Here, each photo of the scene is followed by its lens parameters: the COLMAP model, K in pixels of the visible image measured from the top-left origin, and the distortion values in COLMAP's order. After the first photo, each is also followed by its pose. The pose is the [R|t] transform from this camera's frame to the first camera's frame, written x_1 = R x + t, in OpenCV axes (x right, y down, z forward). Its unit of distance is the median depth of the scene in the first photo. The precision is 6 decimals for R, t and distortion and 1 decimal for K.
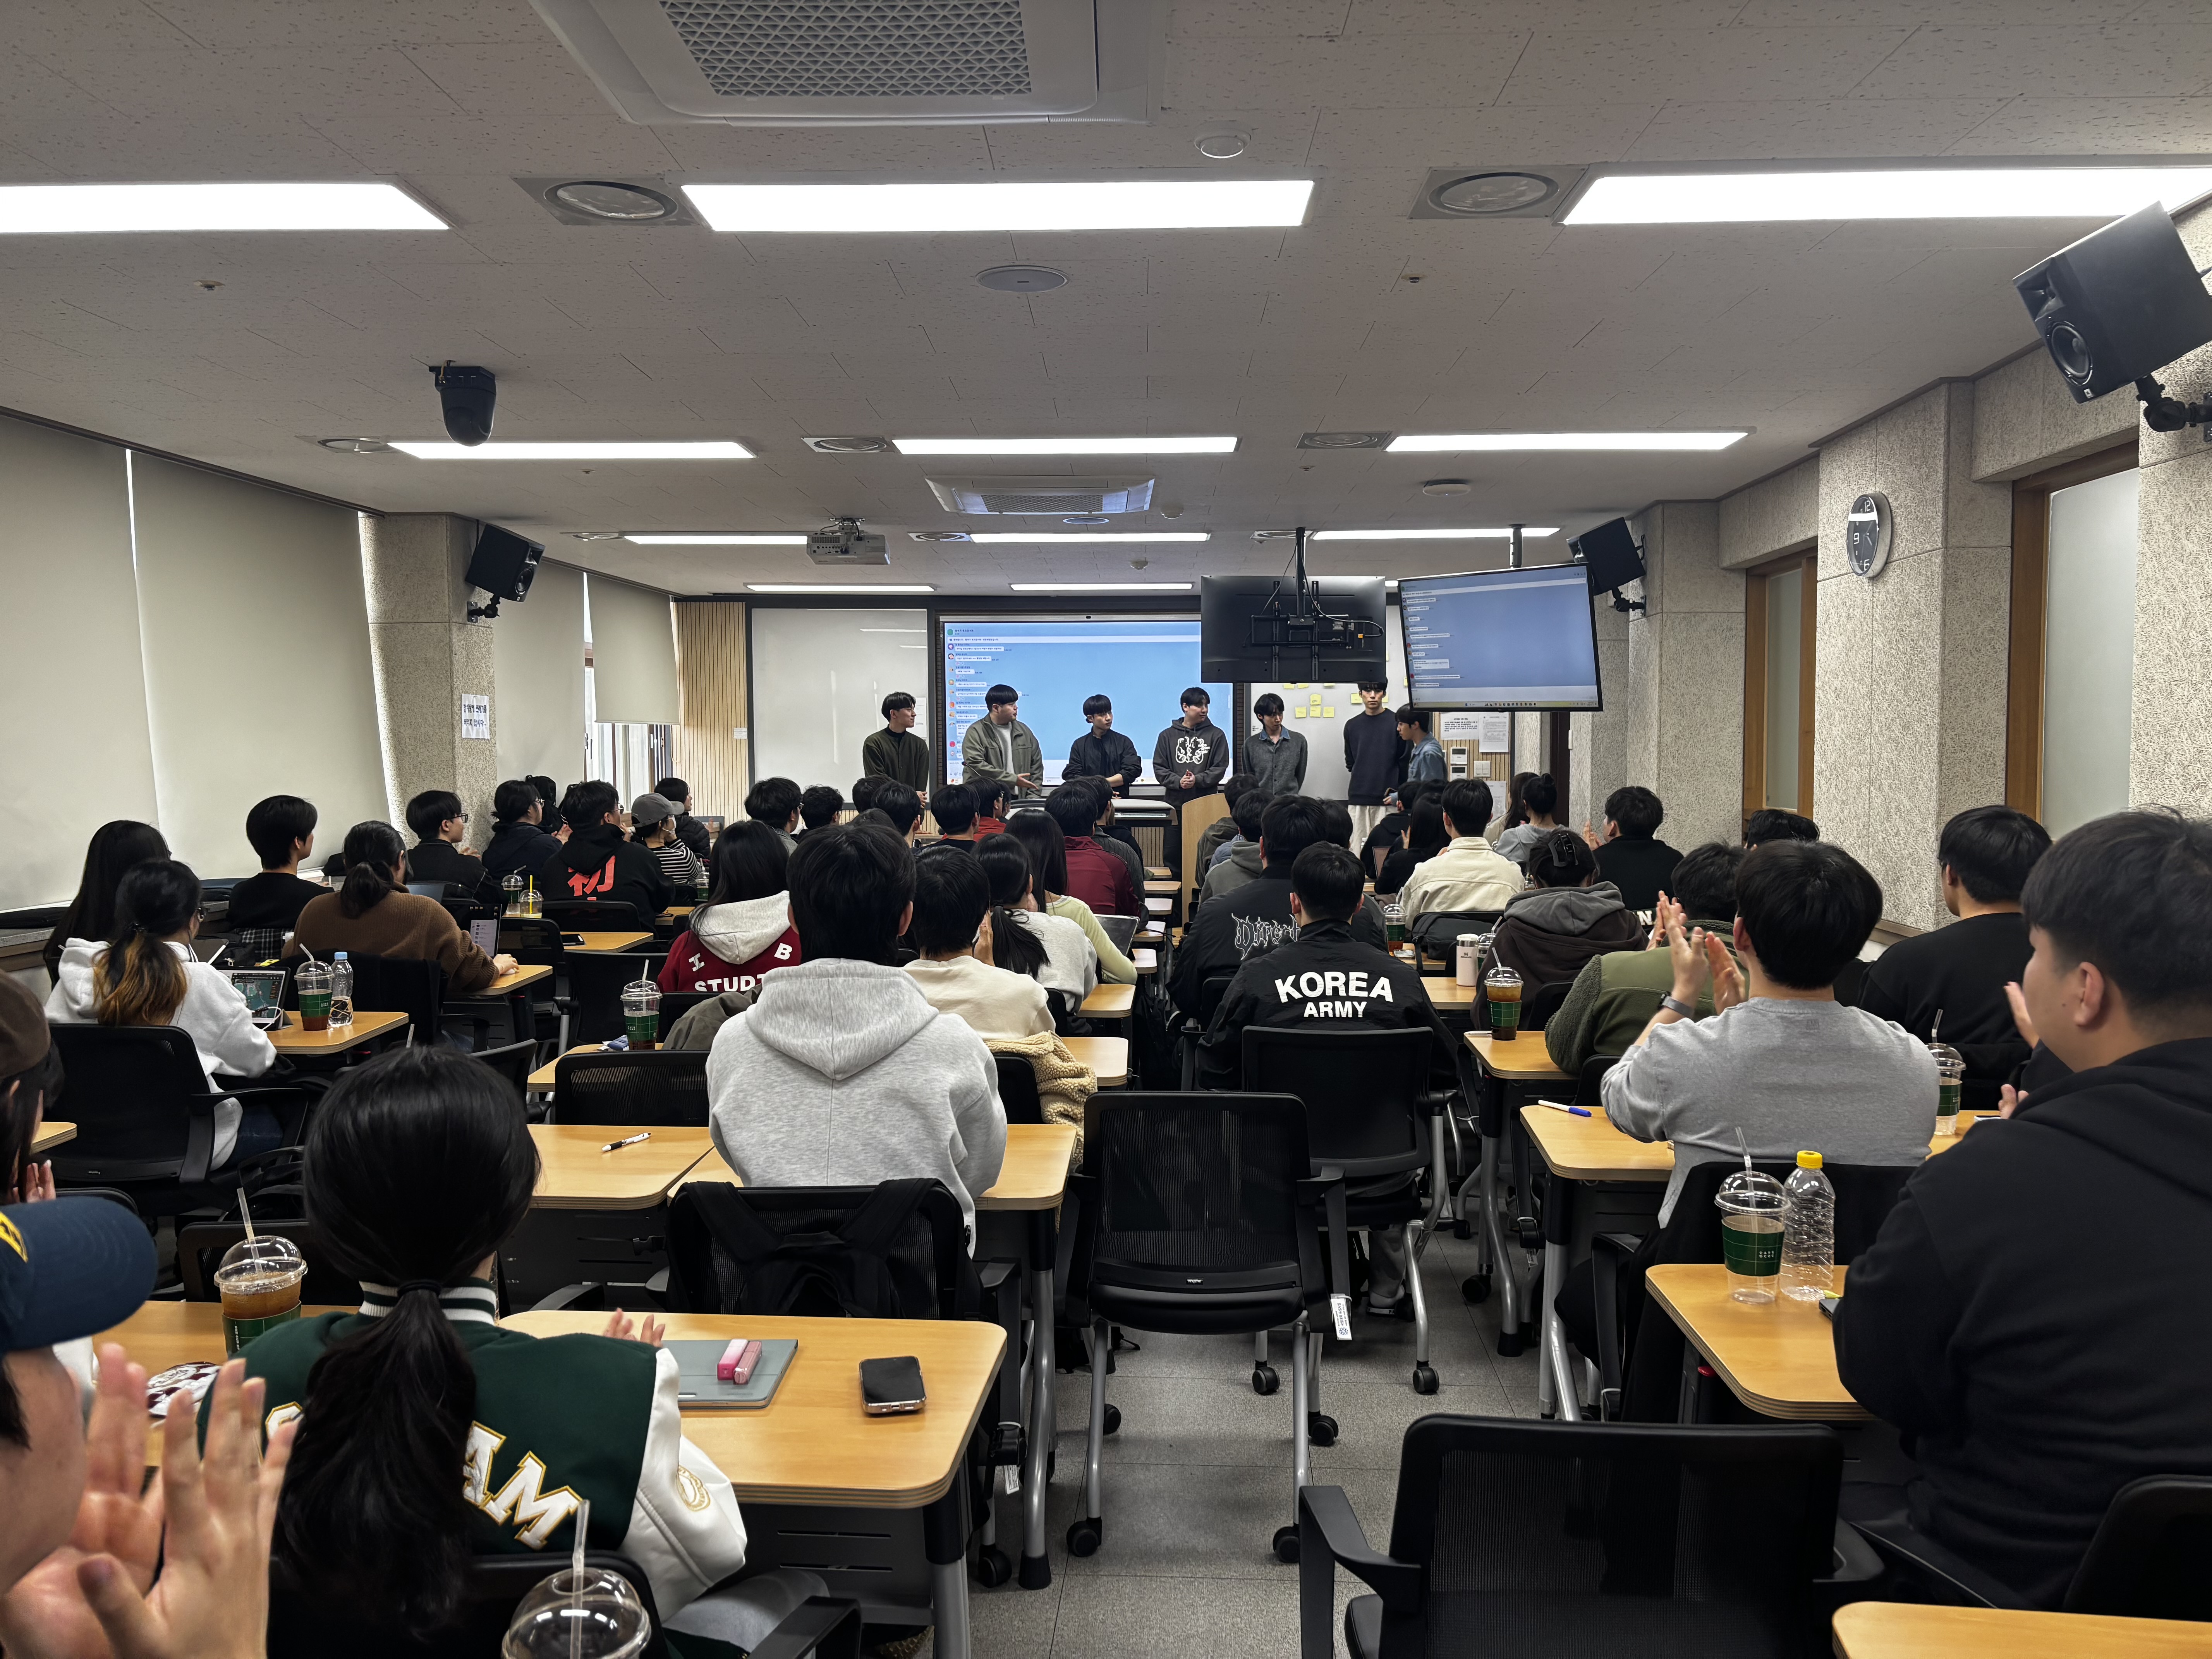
lens RADIAL K [[1673.7, 0, 1110.1], [0, 1673.7, 821.9], [0, 0, 1]] dist [0.035330, -0.002573]
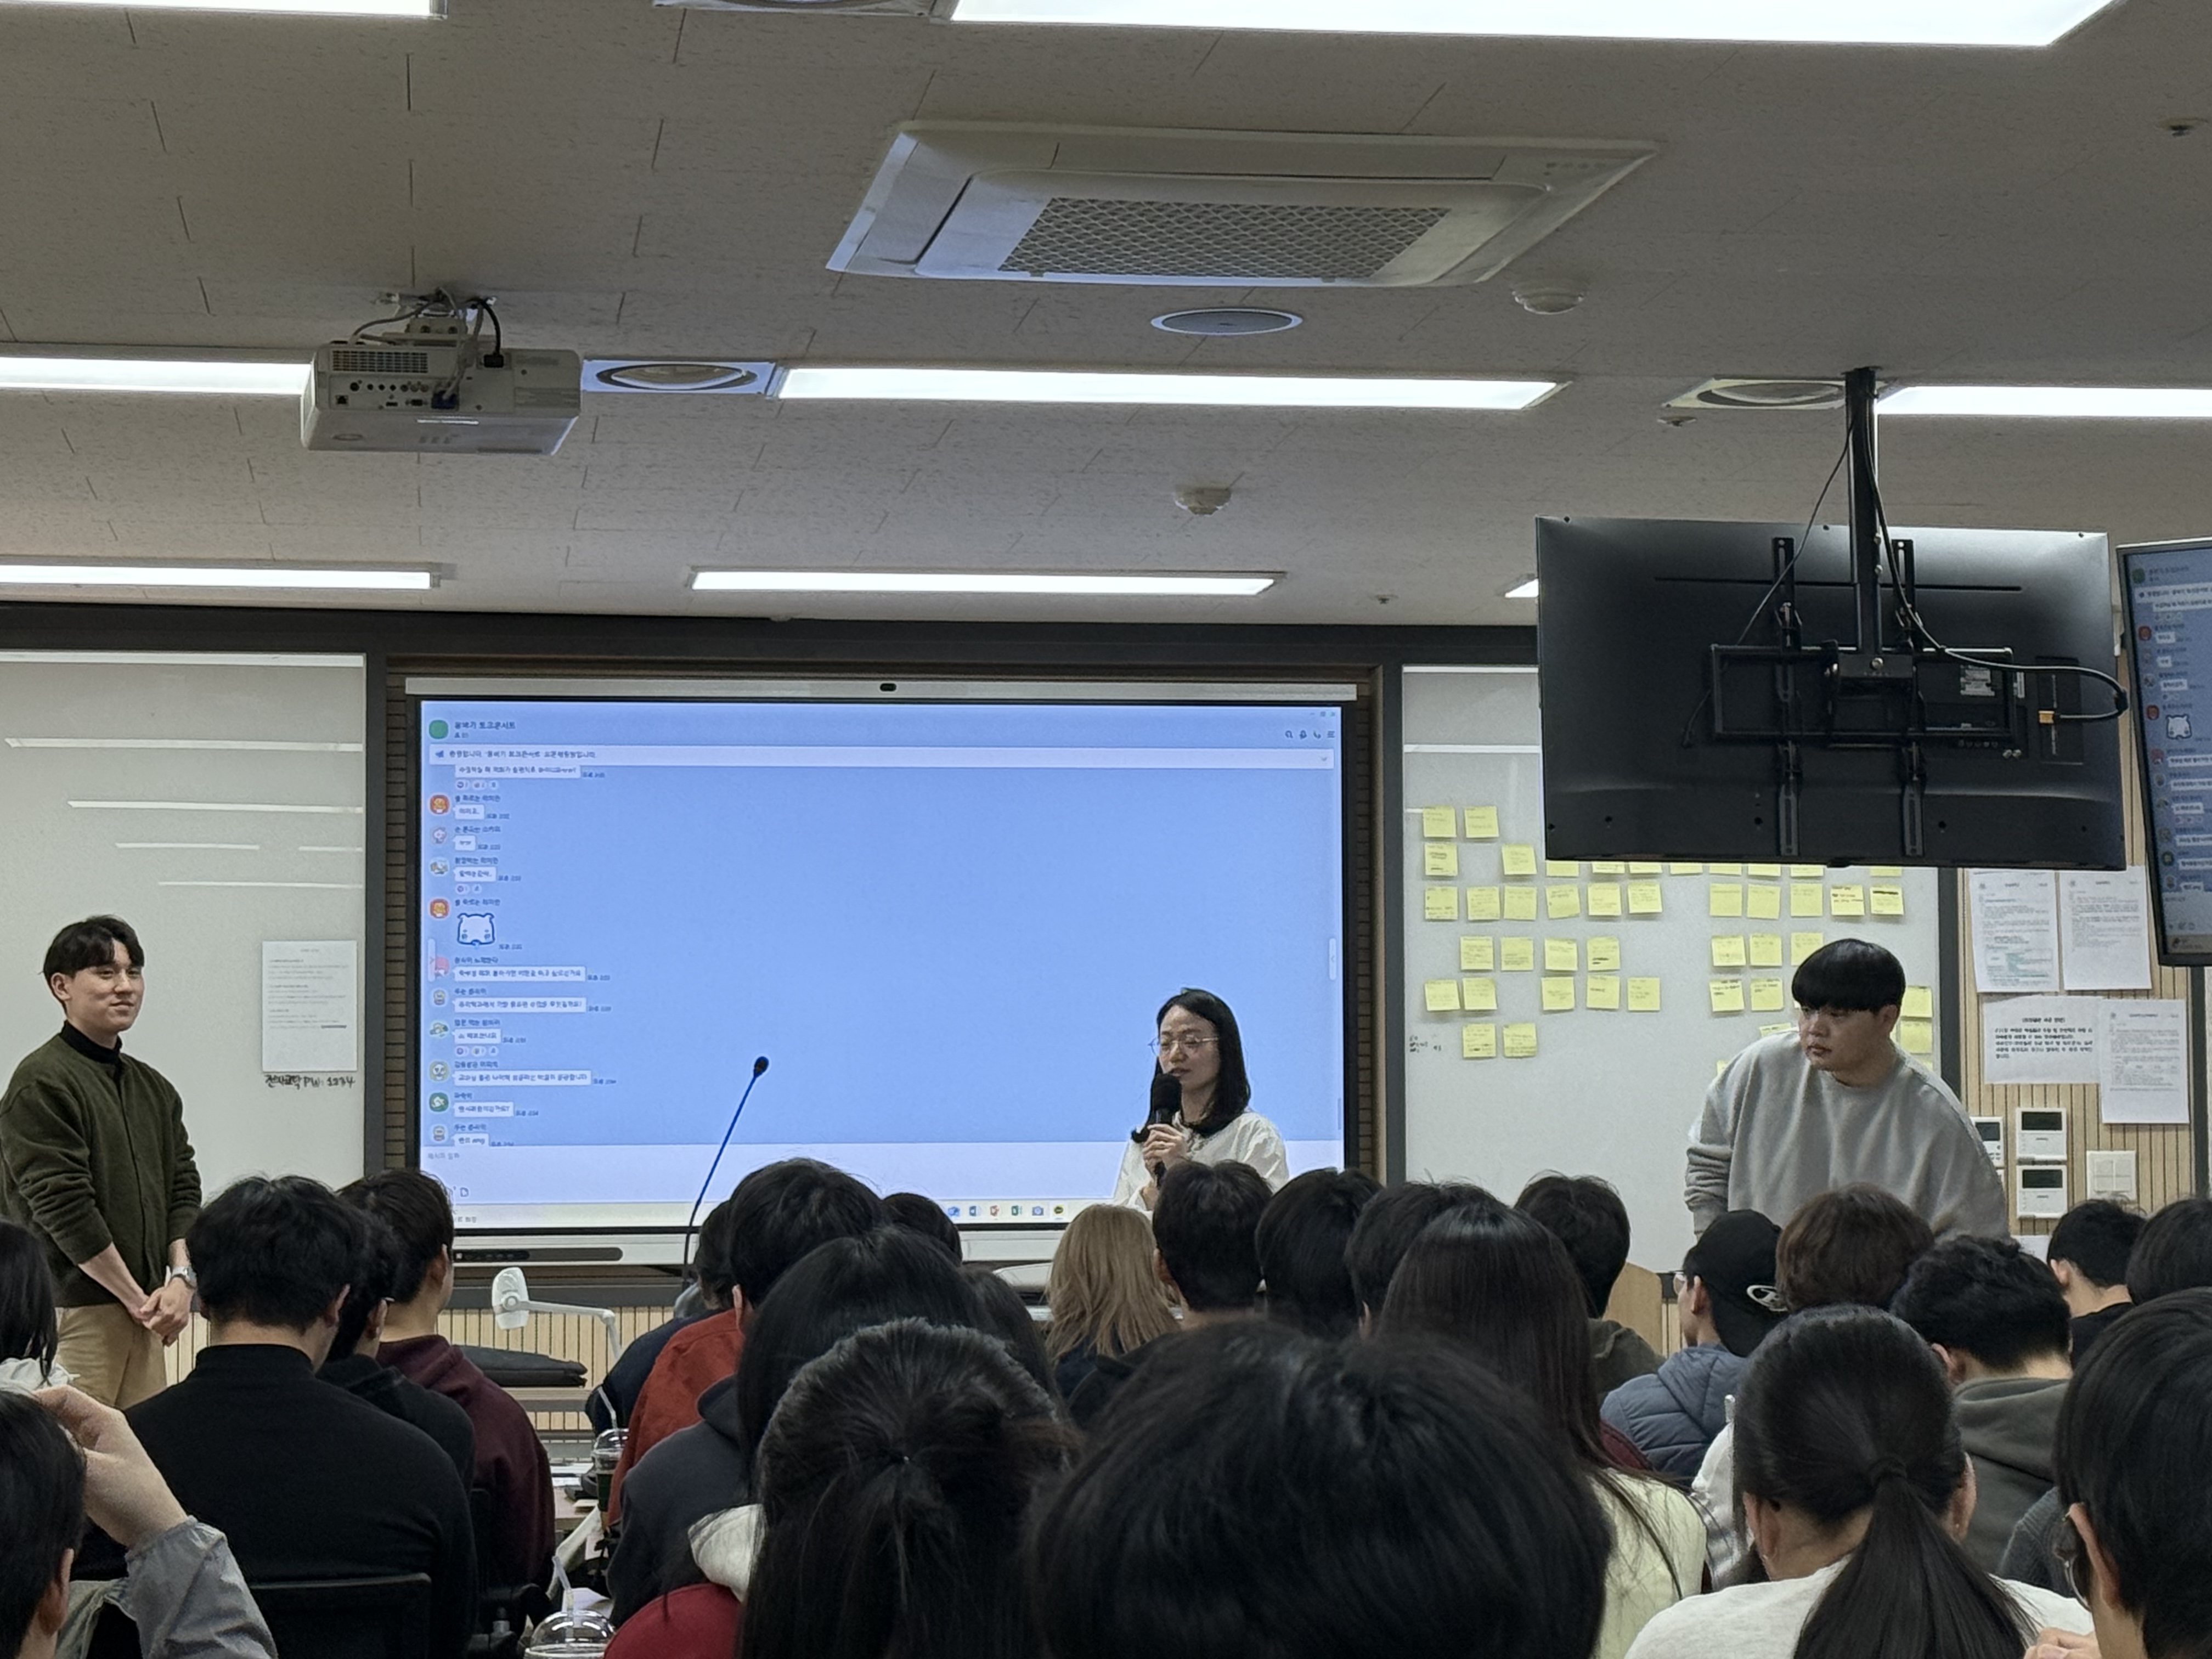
lens RADIAL K [[4984.9, 0, 1128.8], [0, 4984.9, 823.2], [0, 0, 1]] dist [0.111401, 0.000000]
pose [[0.987577, 0.009432, 0.156850, -0.167542], [0.008673, 0.993403, -0.114348, 0.013794], [-0.156894, 0.114288, 0.980980, 0.117928]]
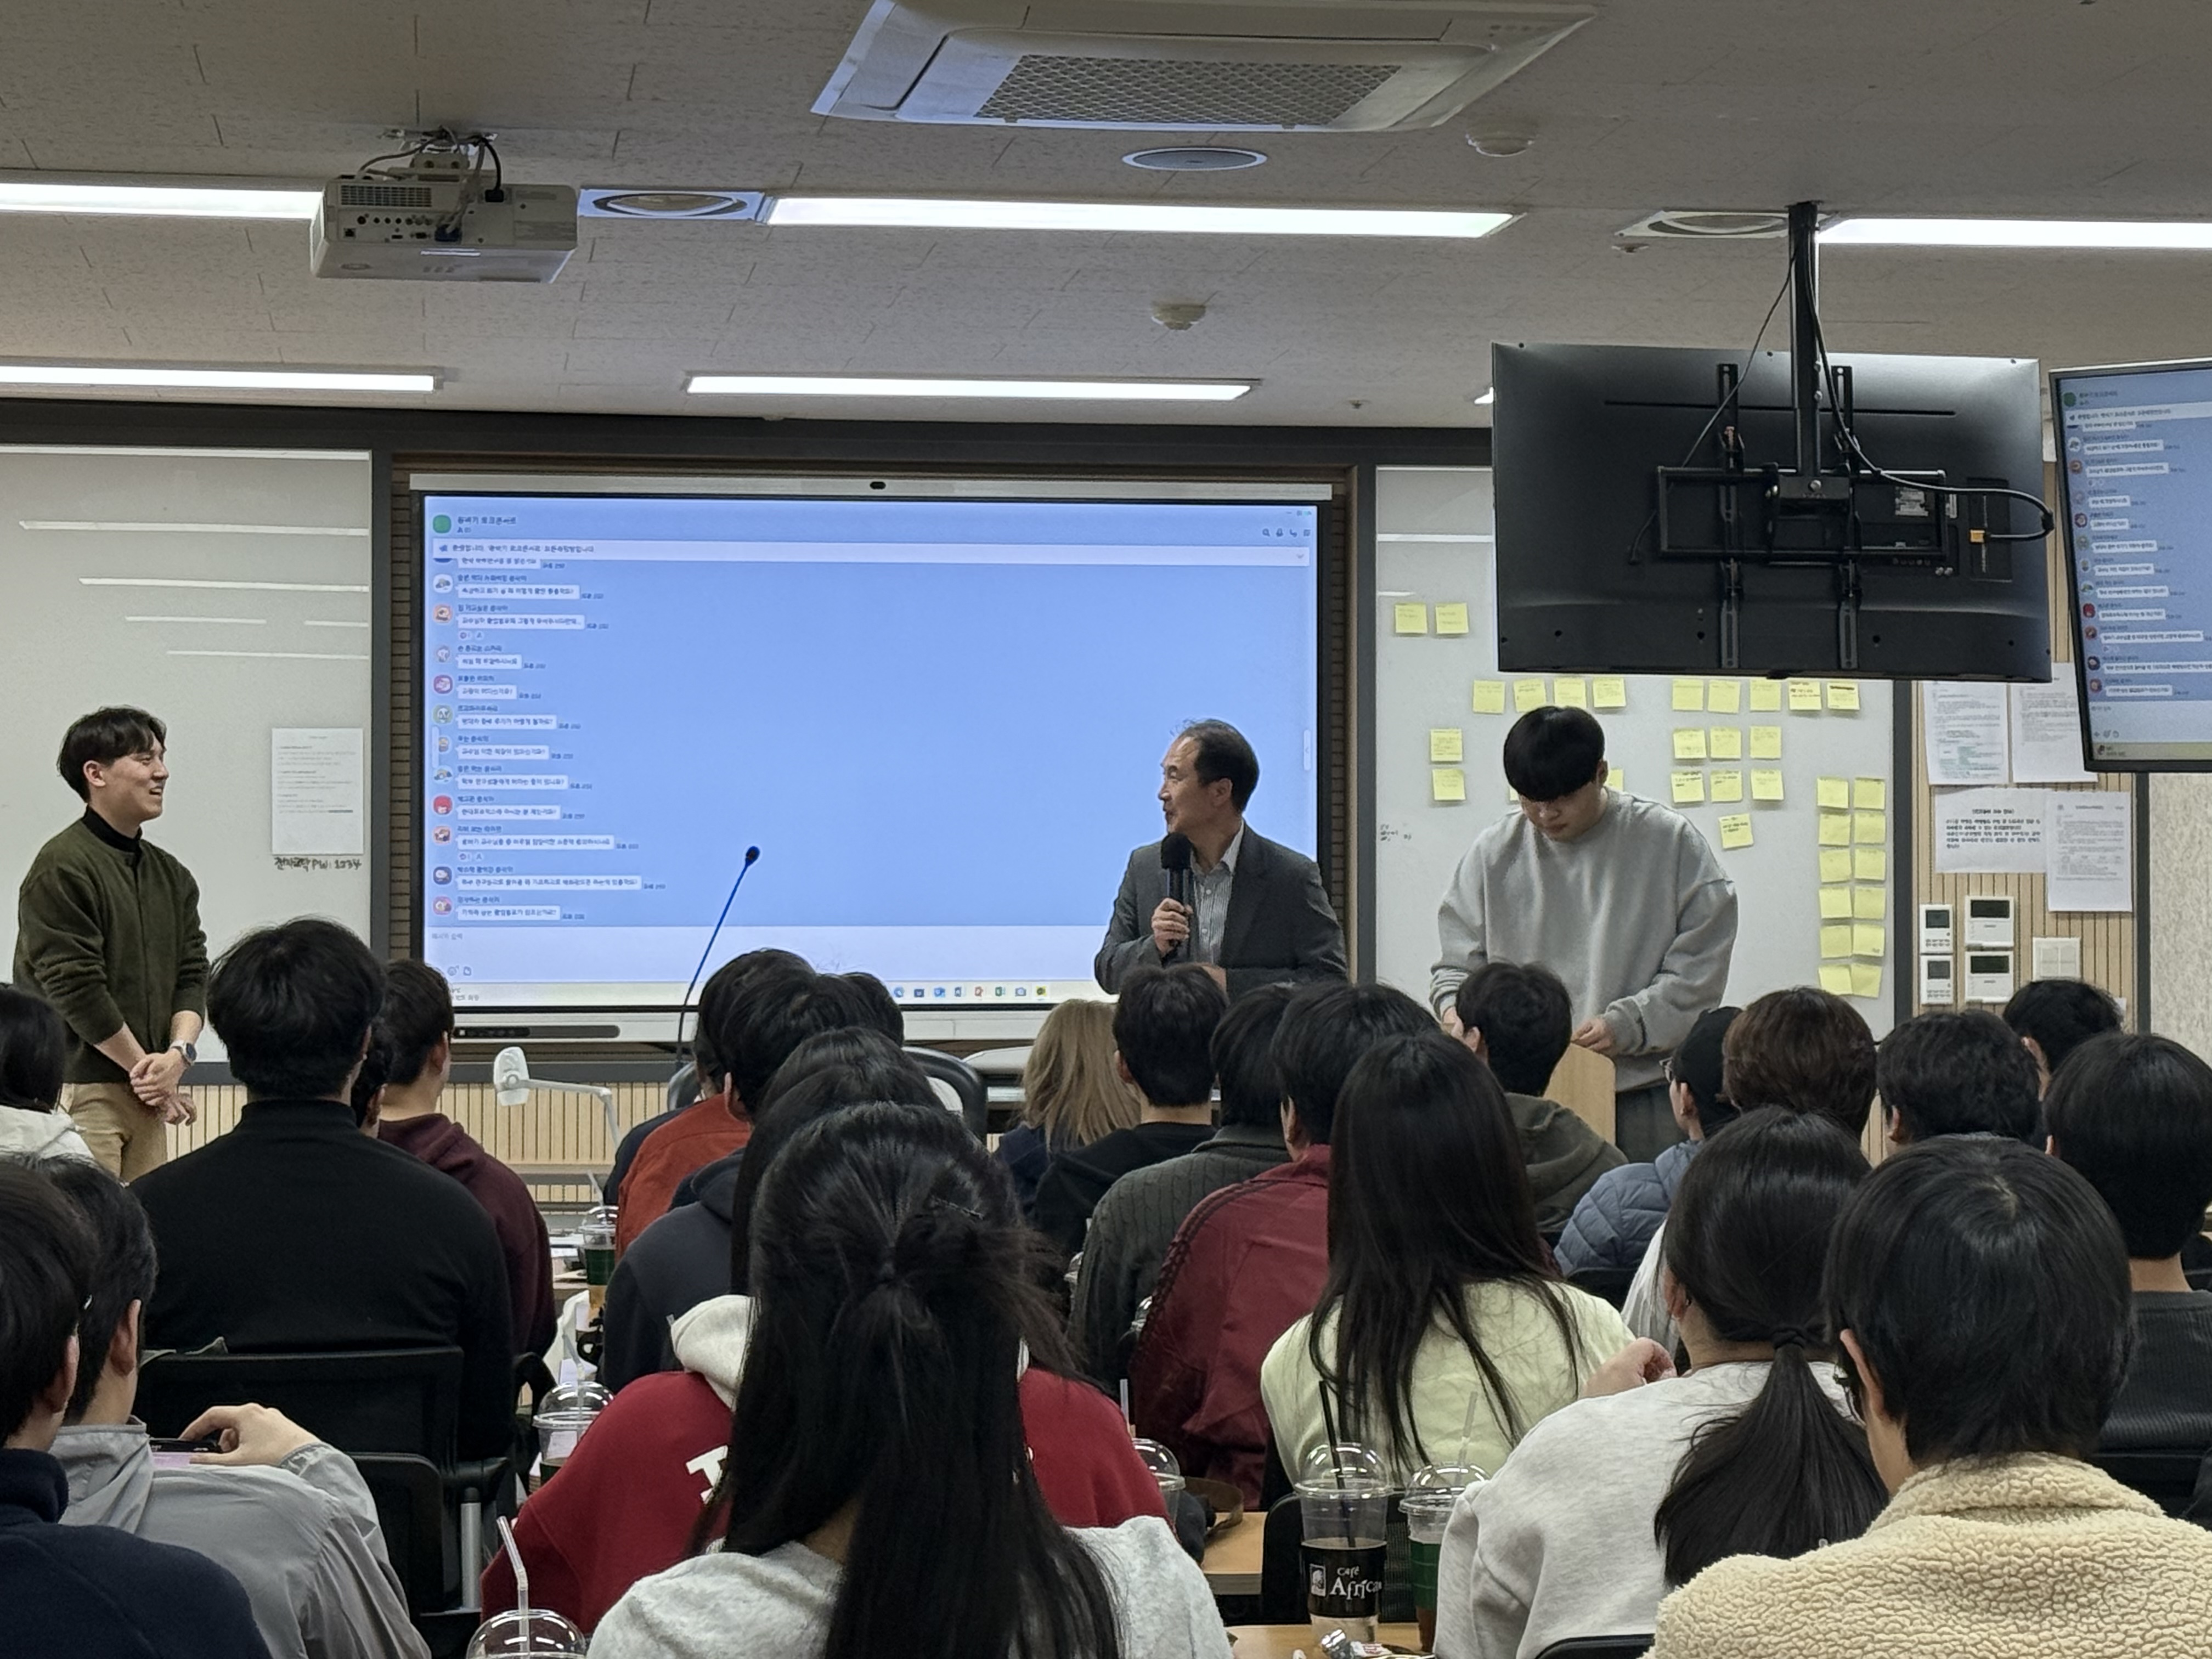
lens RADIAL K [[4984.9, 0, 1152.7], [0, 4984.9, 795.4], [0, 0, 1]] dist [0.111401, 0.000000]
pose [[0.986841, 0.007536, 0.161515, -0.169071], [0.004112, 0.997420, -0.071664, 0.008829], [-0.161639, 0.071385, 0.984265, 0.070479]]
